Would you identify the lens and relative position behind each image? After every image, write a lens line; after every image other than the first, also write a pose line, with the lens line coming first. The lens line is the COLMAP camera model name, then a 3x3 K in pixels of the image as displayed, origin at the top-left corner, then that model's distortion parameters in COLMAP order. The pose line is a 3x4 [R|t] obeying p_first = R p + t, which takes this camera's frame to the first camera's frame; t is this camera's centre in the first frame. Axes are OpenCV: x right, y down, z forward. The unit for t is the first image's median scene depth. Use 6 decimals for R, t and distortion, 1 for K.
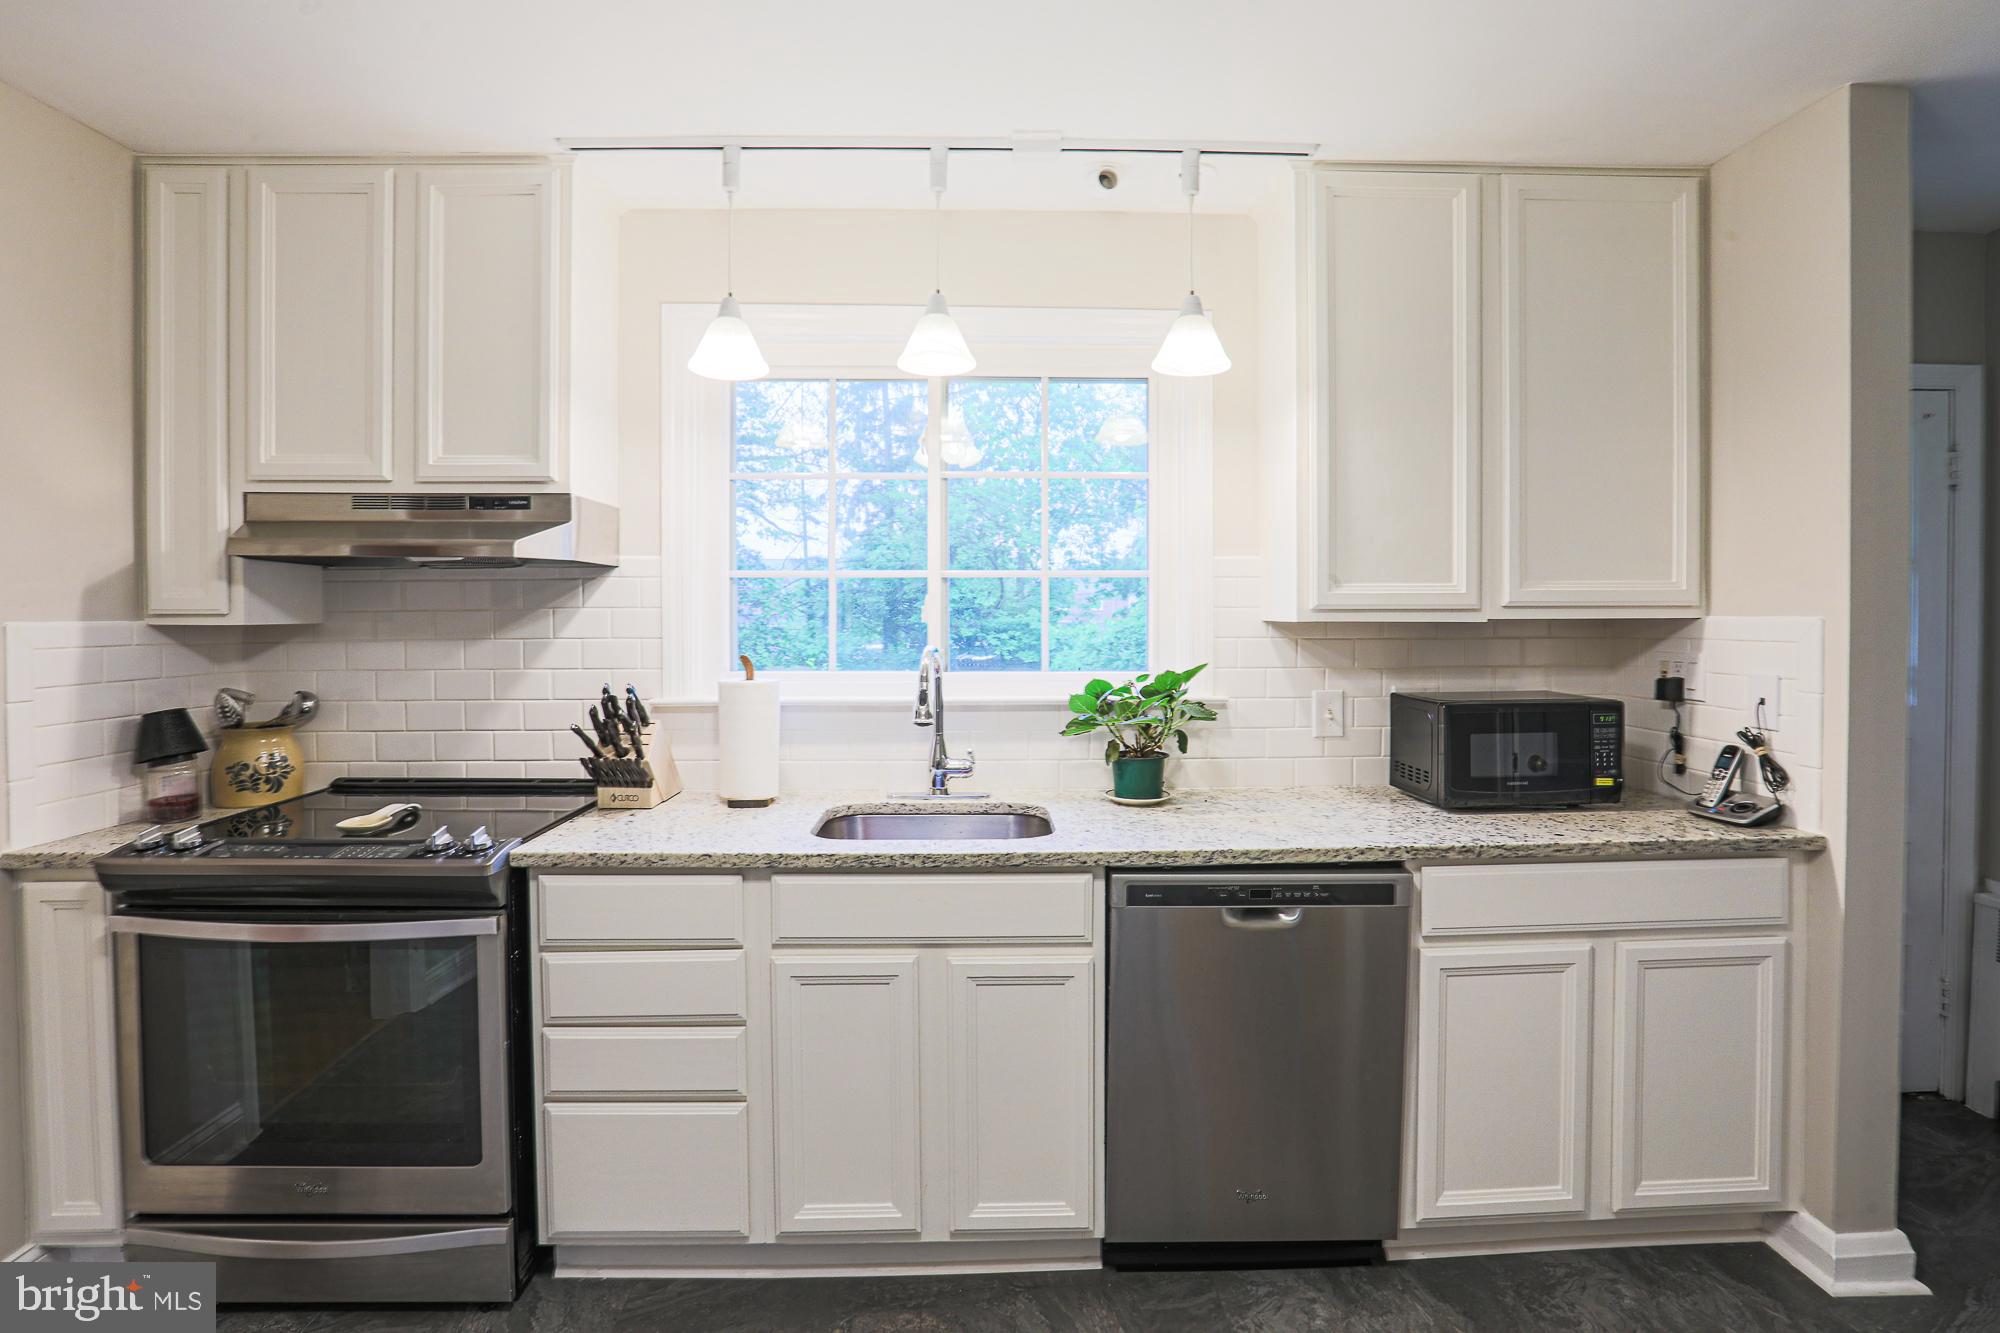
lens RADIAL K [[959.3, 0, 1020.1], [0, 959.3, 622.6], [0, 0, 1]] dist [-0.050844, 0.014730]
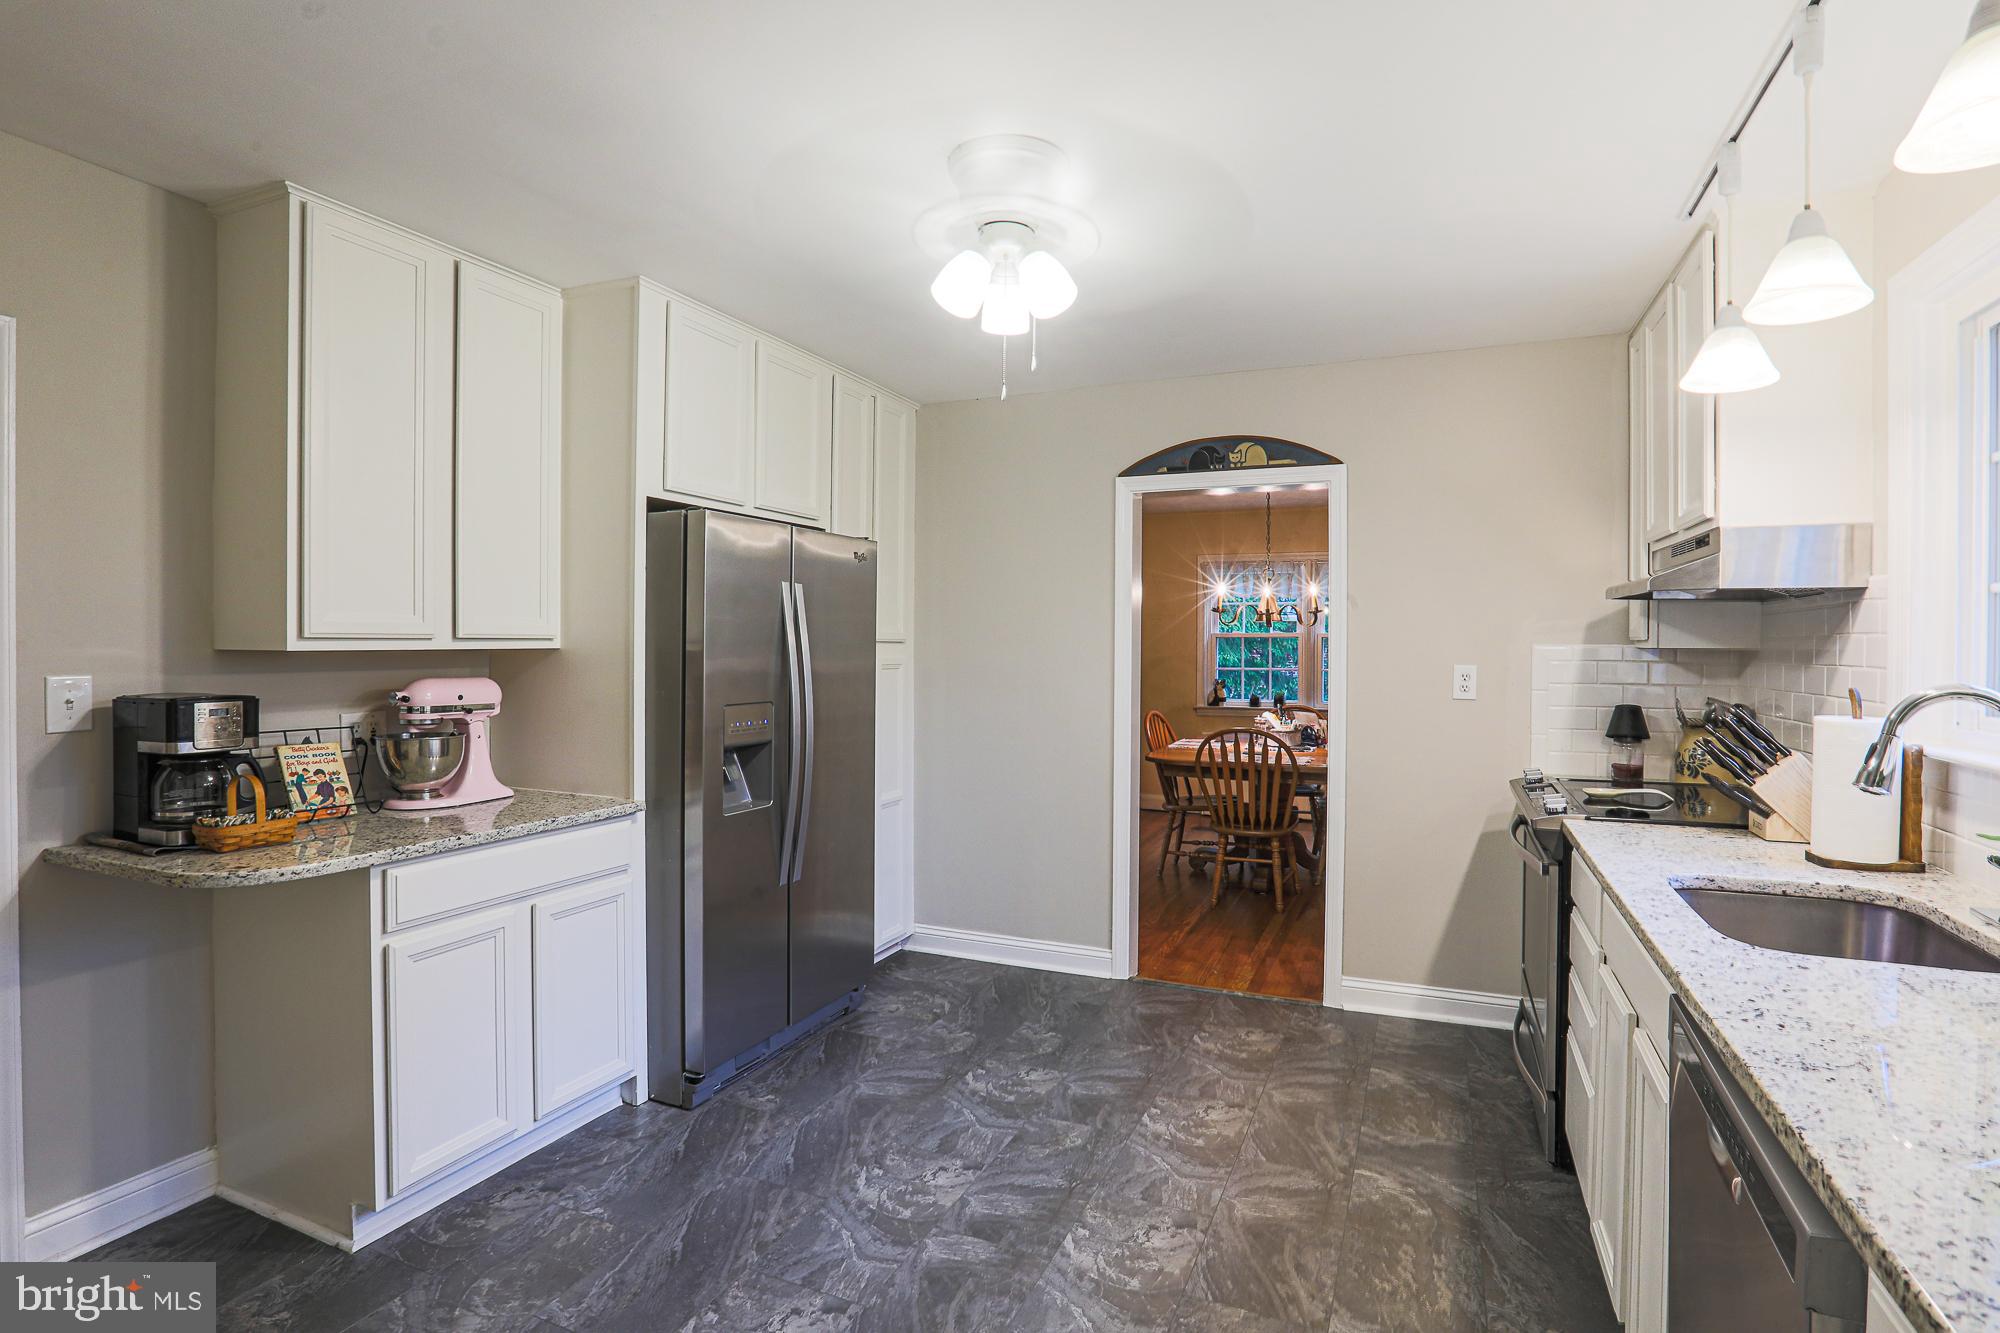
lens RADIAL K [[937.8, 0, 1012.4], [0, 937.8, 647.4], [0, 0, 1]] dist [-0.059206, 0.016627]
pose [[-0.417006, 0.001790, -0.908902, 0.806469], [-0.016405, 0.999820, 0.009496, 0.004570], [0.908756, 0.018870, -0.416902, 0.721721]]
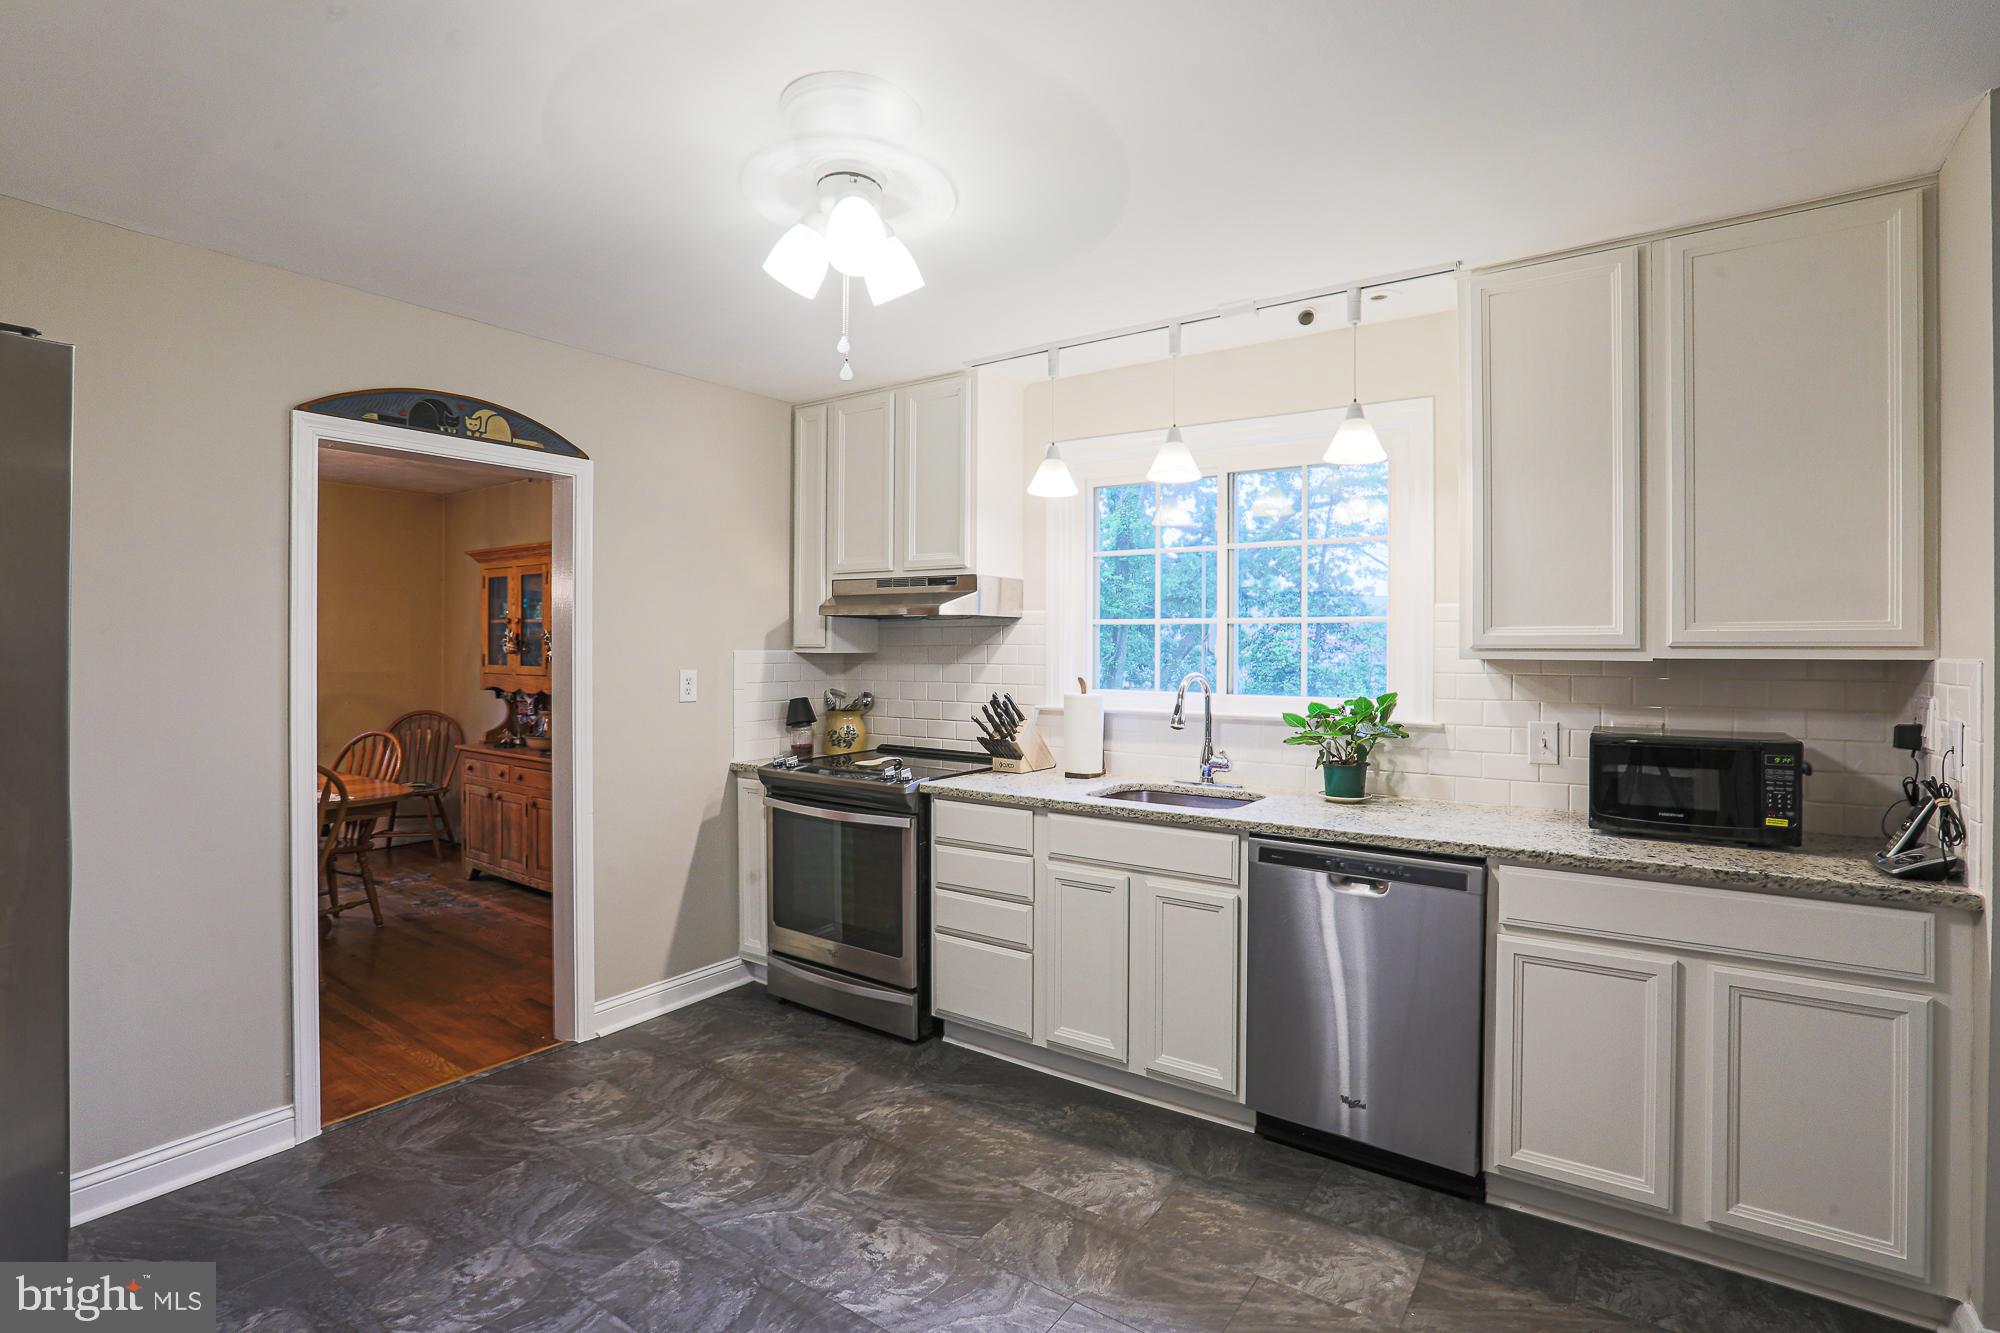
lens RADIAL K [[937.8, 0, 1012.4], [0, 937.8, 647.4], [0, 0, 1]] dist [-0.059206, 0.016627]
pose [[0.803910, 0.005746, -0.594723, 0.548521], [-0.012682, 0.999892, -0.007482, 0.000563], [0.594616, 0.013557, 0.803896, -0.263398]]
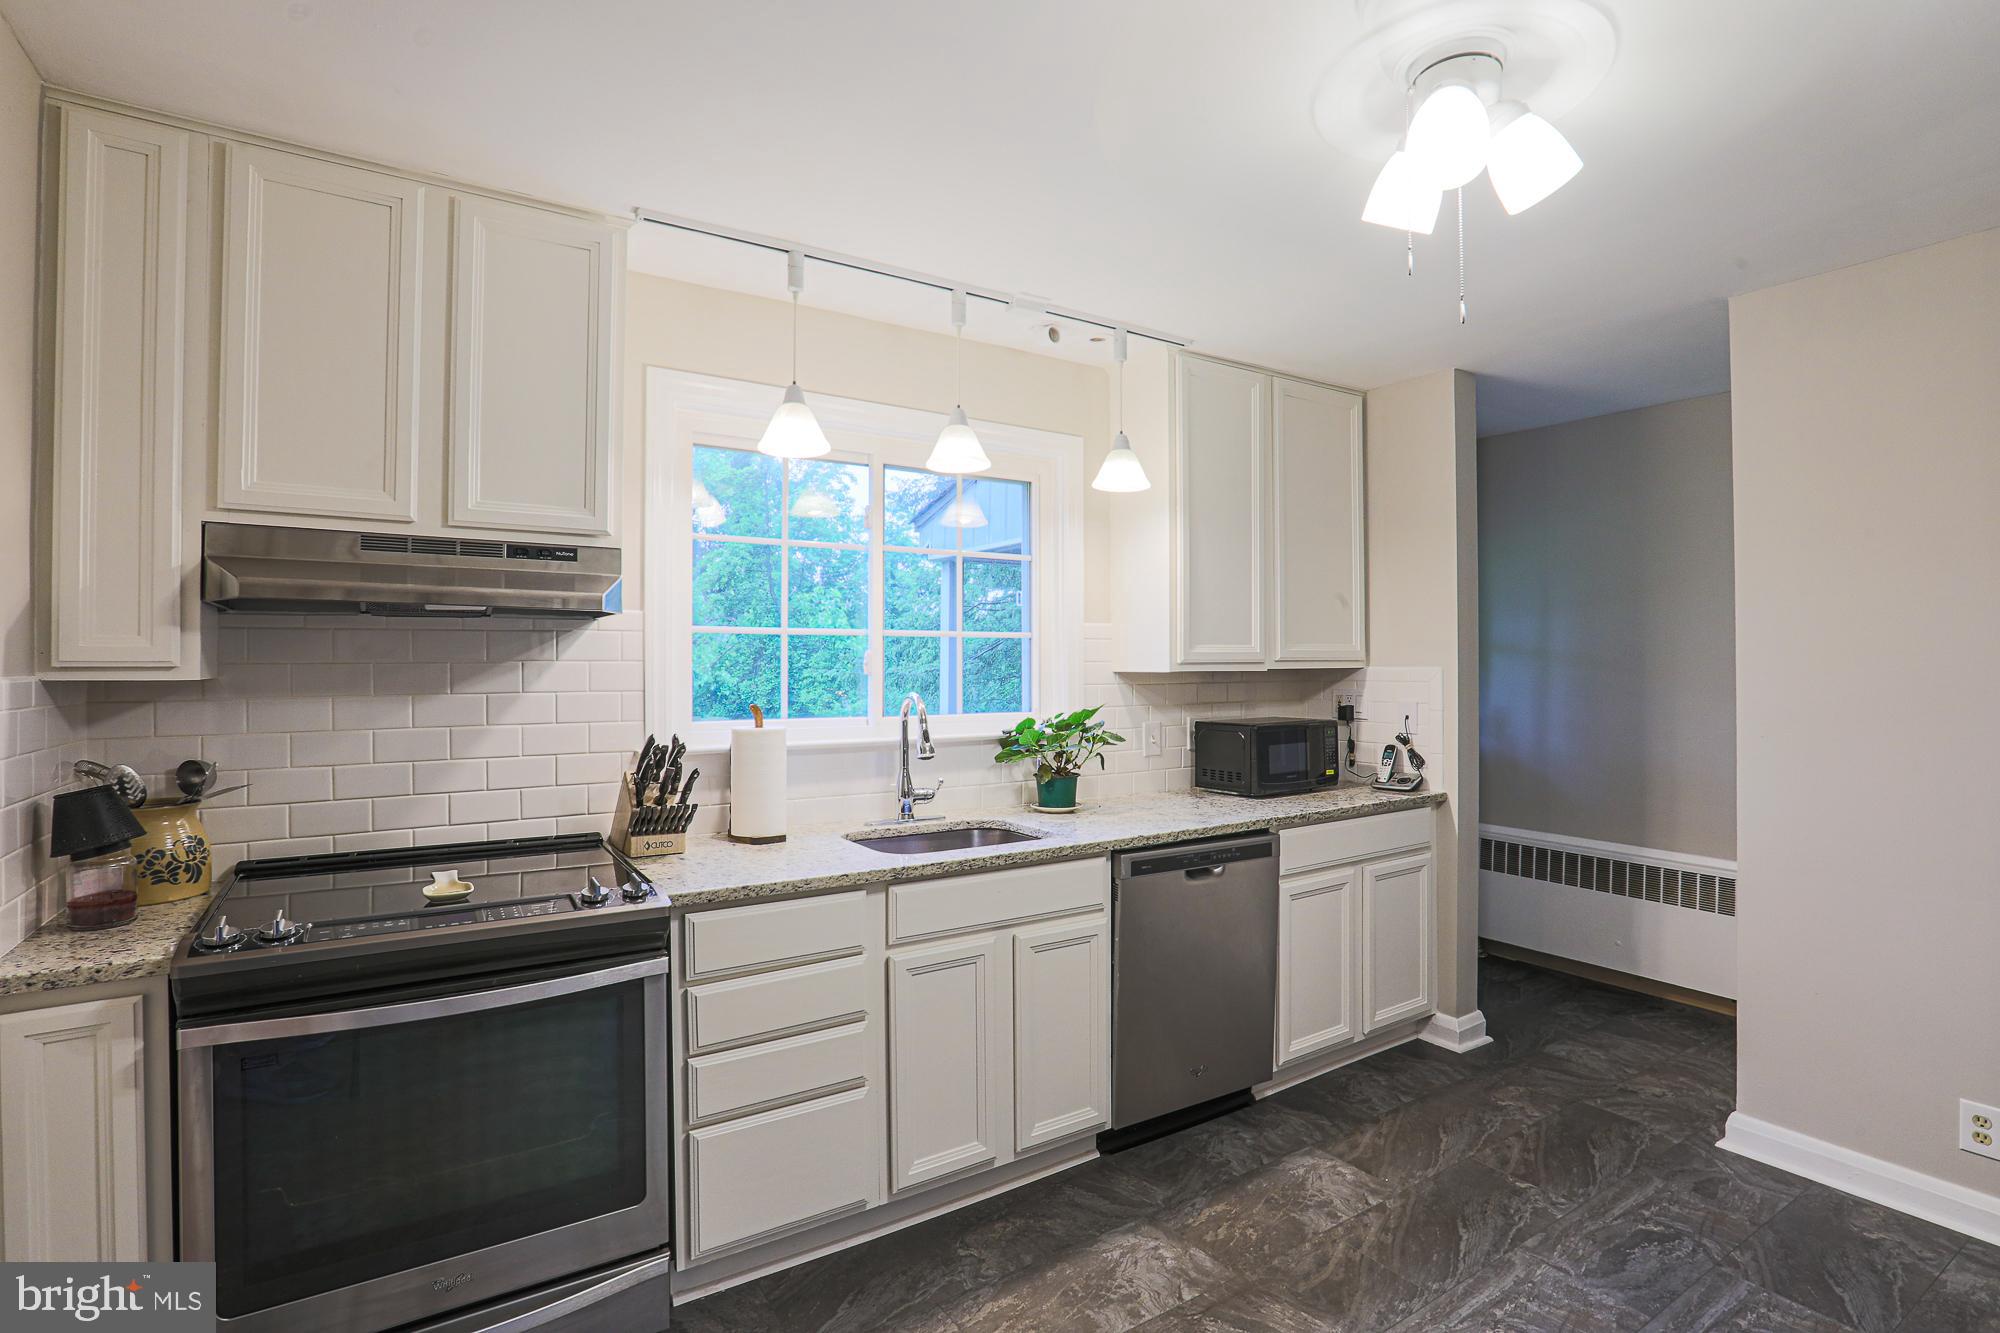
lens RADIAL K [[934.9, 0, 1027.4], [0, 934.9, 657.6], [0, 0, 1]] dist [-0.057058, 0.016182]
pose [[0.856698, 0.003254, 0.515808, -0.627201], [0.007283, 0.999804, -0.018403, 0.002474], [-0.515767, 0.019523, 0.856506, -0.075058]]
